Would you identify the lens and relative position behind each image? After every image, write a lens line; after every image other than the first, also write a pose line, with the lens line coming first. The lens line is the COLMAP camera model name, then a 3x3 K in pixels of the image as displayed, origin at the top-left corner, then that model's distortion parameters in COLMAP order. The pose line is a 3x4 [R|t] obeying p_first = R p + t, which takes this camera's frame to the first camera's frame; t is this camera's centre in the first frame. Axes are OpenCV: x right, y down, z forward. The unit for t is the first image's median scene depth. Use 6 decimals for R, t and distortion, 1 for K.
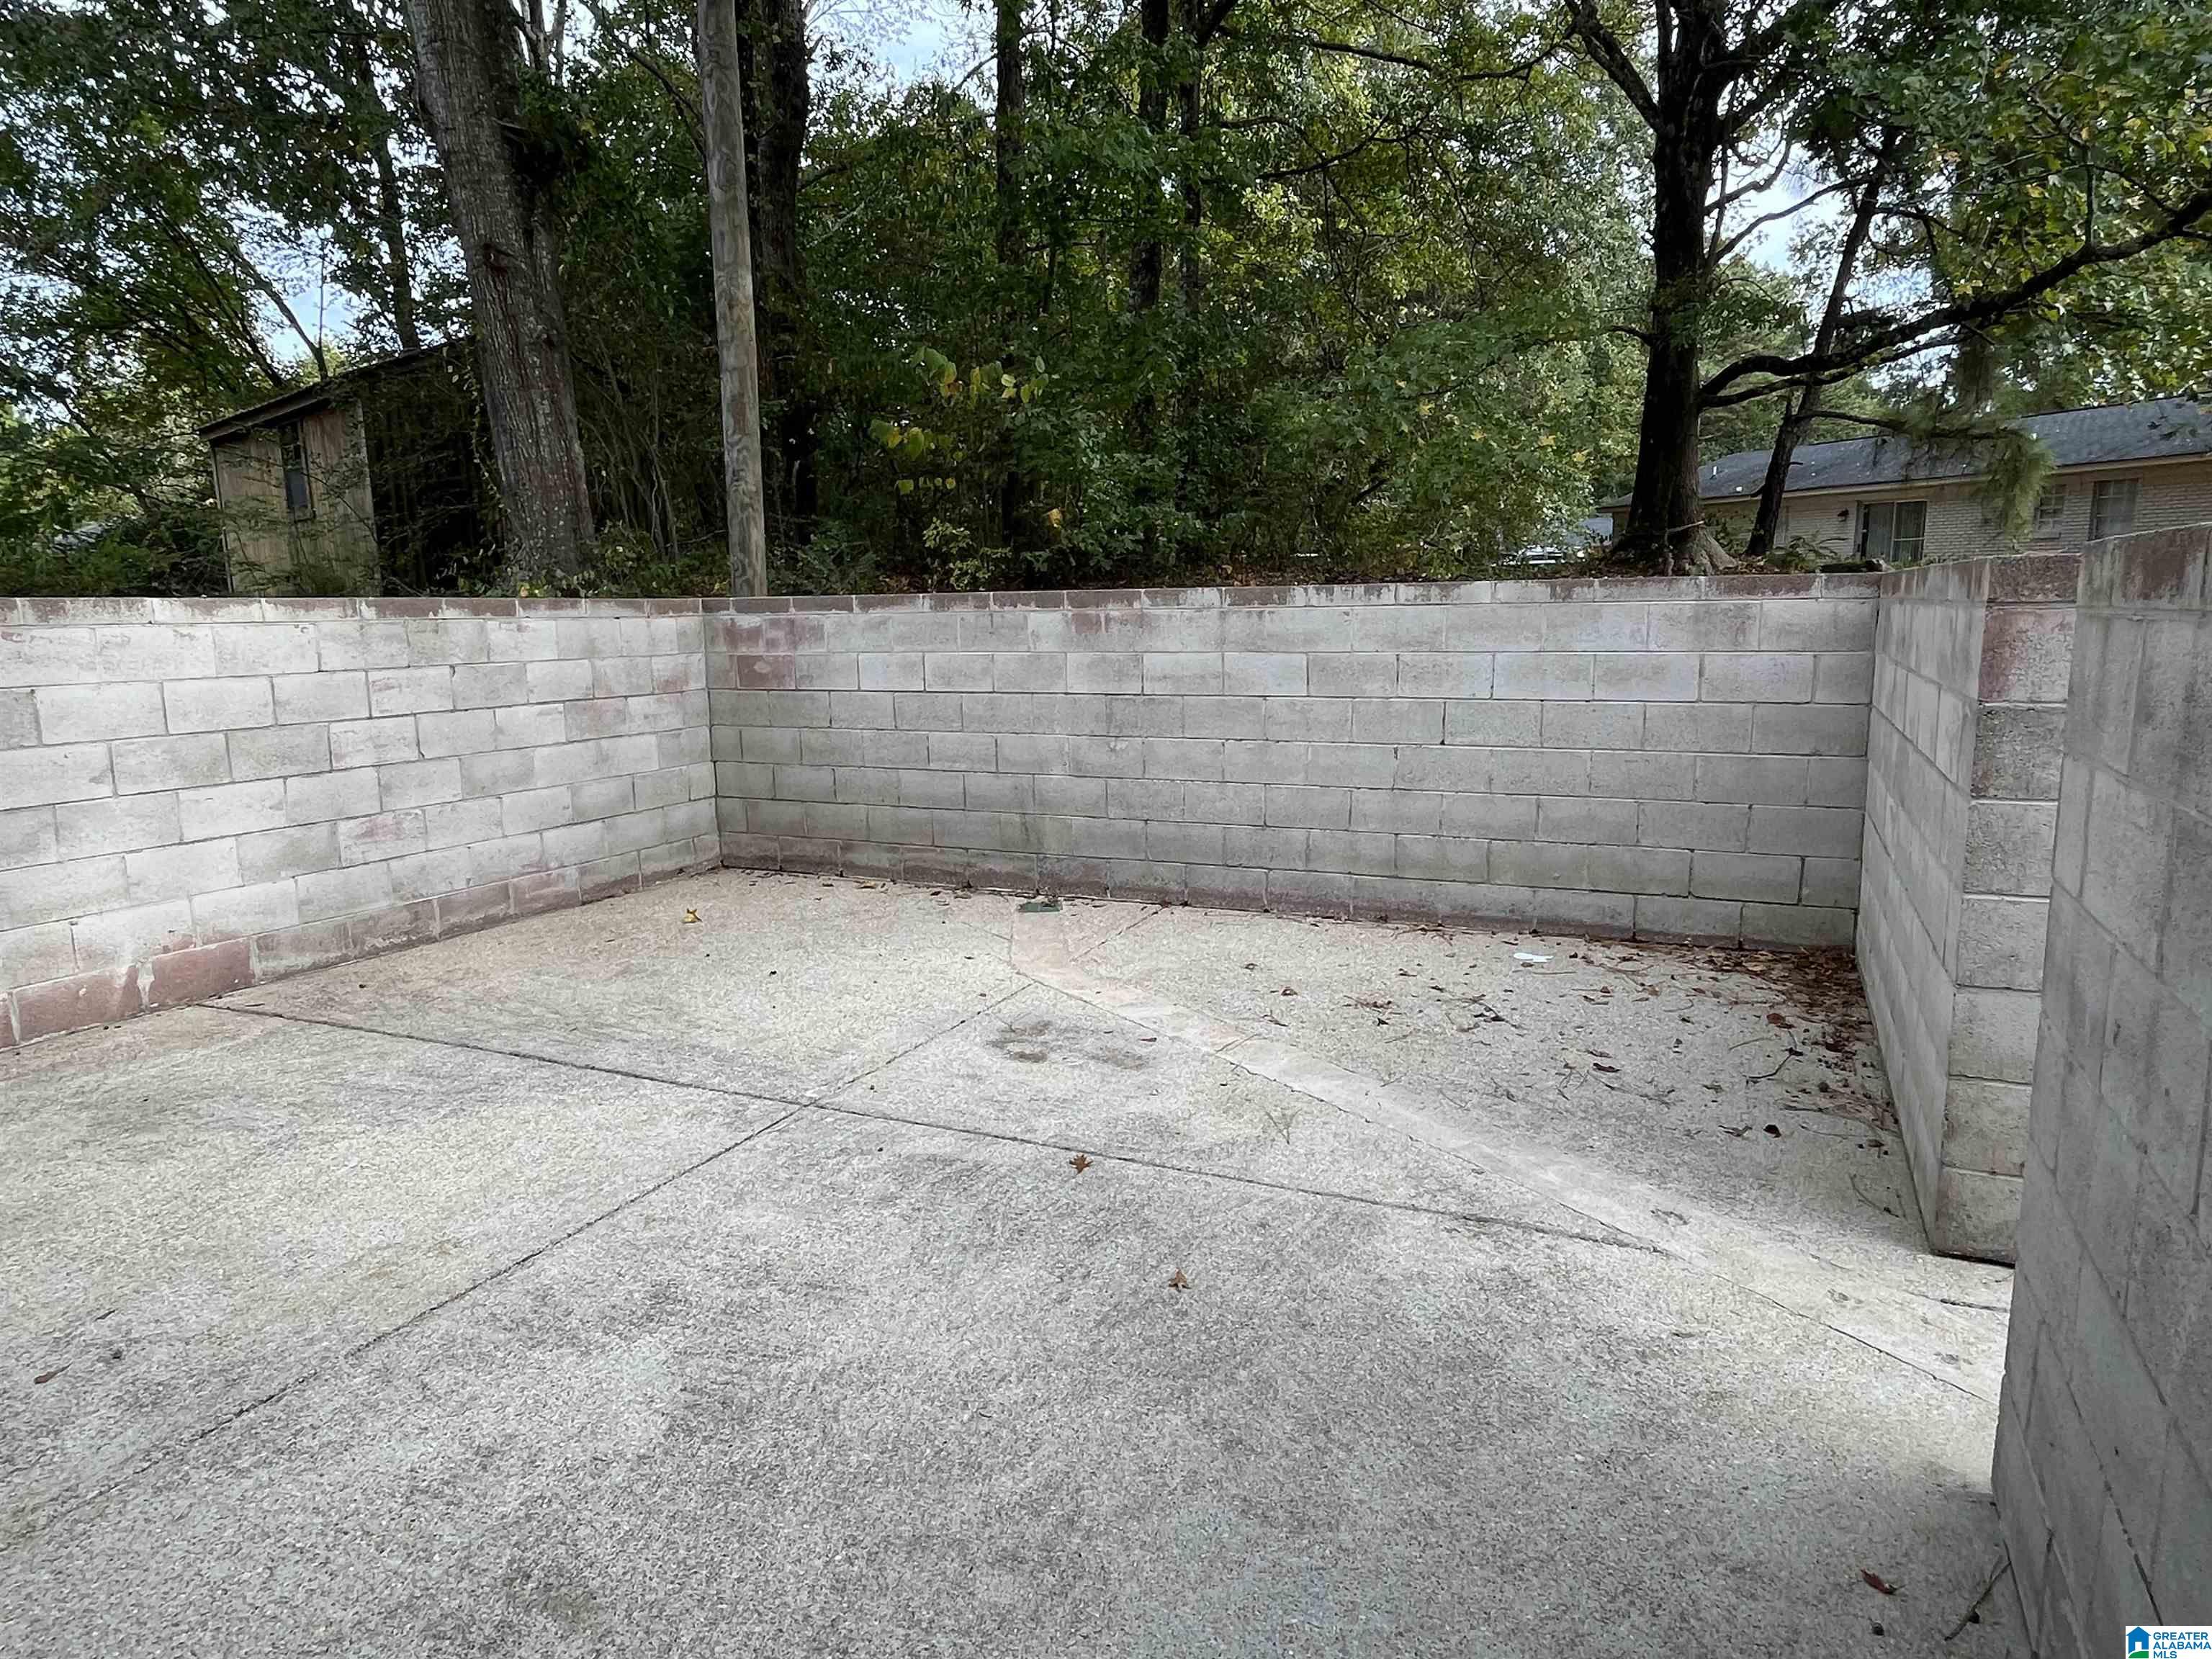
lens RADIAL K [[1310.7, 0, 1111.5], [0, 1310.7, 829.9], [0, 0, 1]] dist [0.000044, -0.001895]
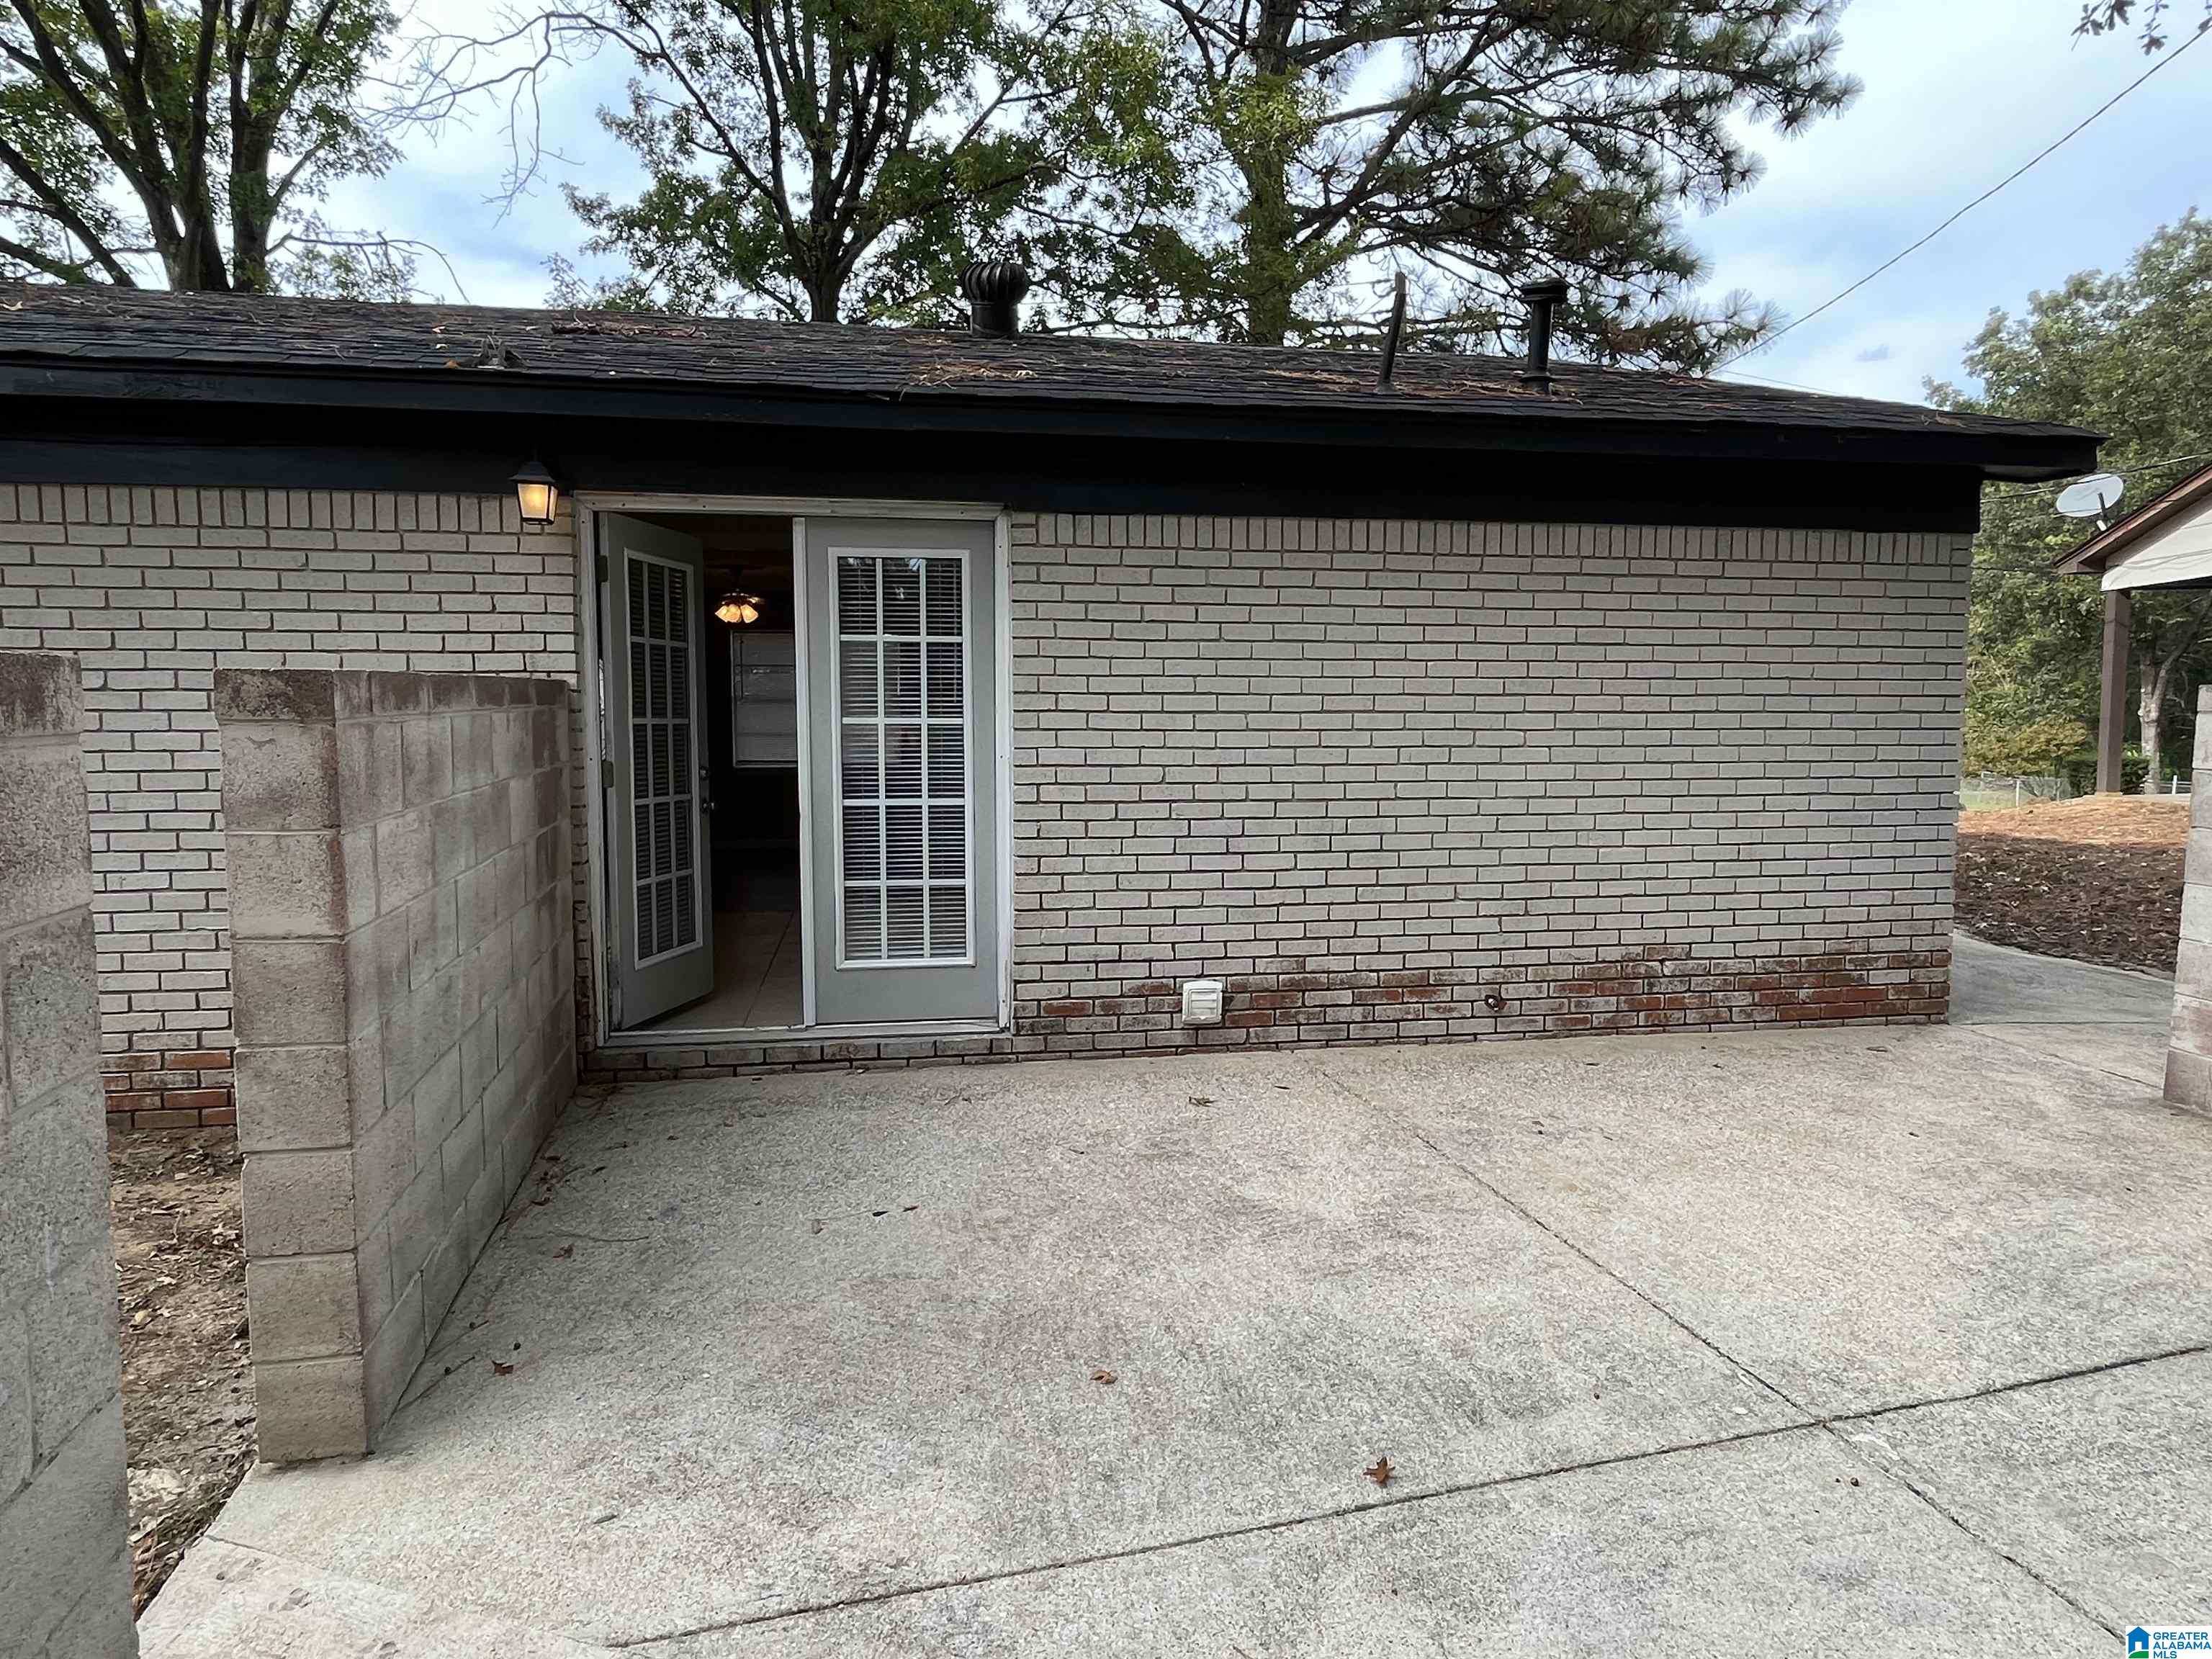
lens RADIAL K [[1310.7, 0, 1088.3], [0, 1310.7, 826.9], [0, 0, 1]] dist [0.000044, -0.001895]
pose [[-0.787467, 0.074237, -0.611870, 0.598144], [-0.099192, 0.964517, 0.244681, -0.284087], [0.608323, 0.253371, -0.752161, 1.522994]]
